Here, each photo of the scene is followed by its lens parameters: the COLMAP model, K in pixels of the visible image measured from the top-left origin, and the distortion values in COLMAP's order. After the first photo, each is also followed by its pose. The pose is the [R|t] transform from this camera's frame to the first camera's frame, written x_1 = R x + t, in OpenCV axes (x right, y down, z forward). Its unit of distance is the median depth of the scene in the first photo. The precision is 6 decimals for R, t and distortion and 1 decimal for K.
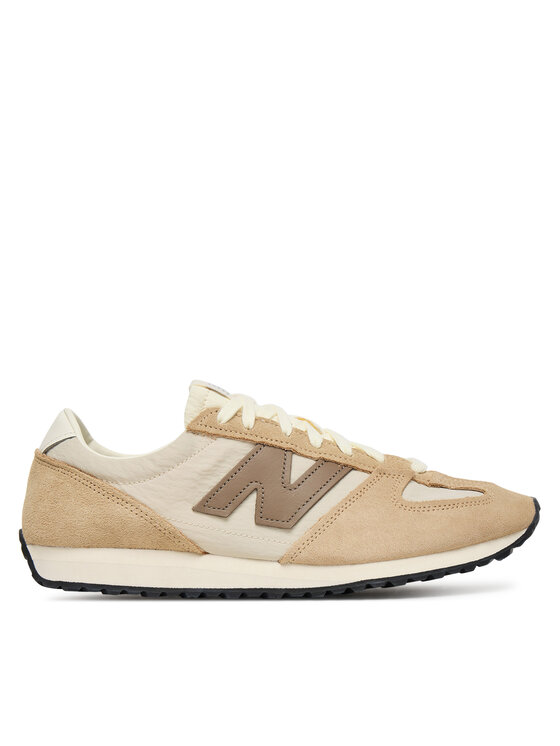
lens RADIAL K [[1213.3, 0, 281.2], [0, 1213.3, 372.5], [0, 0, 1]] dist [-0.002447, 0.000000]
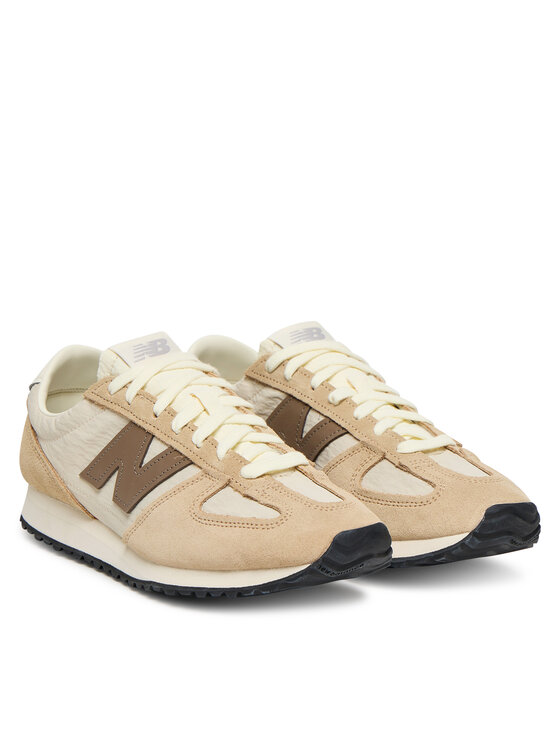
lens RADIAL K [[2181.9, 0, 280.2], [0, 2181.9, 374.0], [0, 0, 1]] dist [0.012018, 0.000000]
pose [[0.573390, 0.152303, -0.805002, 1.473117], [0.058175, 0.972520, 0.225434, -0.370375], [0.817214, -0.176093, 0.548773, 0.144356]]
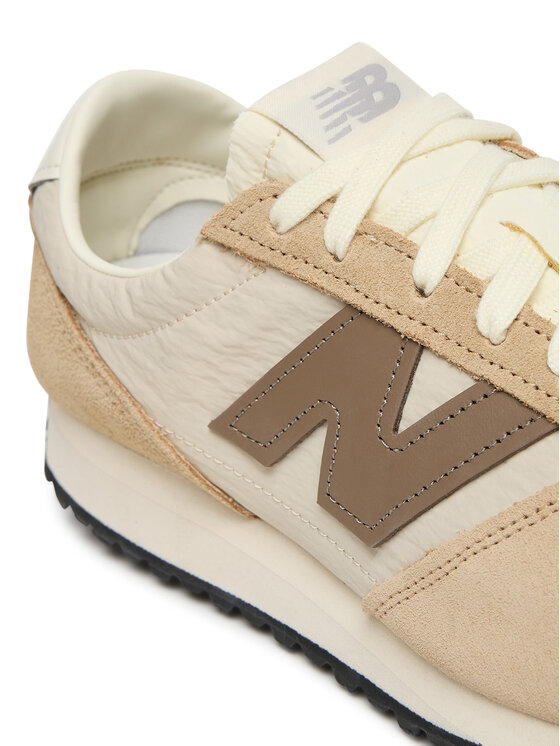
lens RADIAL K [[1867.5, 0, 278.3], [0, 1867.5, 370.2], [0, 0, 1]] dist [0.021230, 0.000000]
pose [[0.669874, 0.277330, -0.688736, 0.377655], [0.119603, 0.875202, 0.468740, -0.200996], [0.732779, -0.396371, 0.553105, 0.661593]]
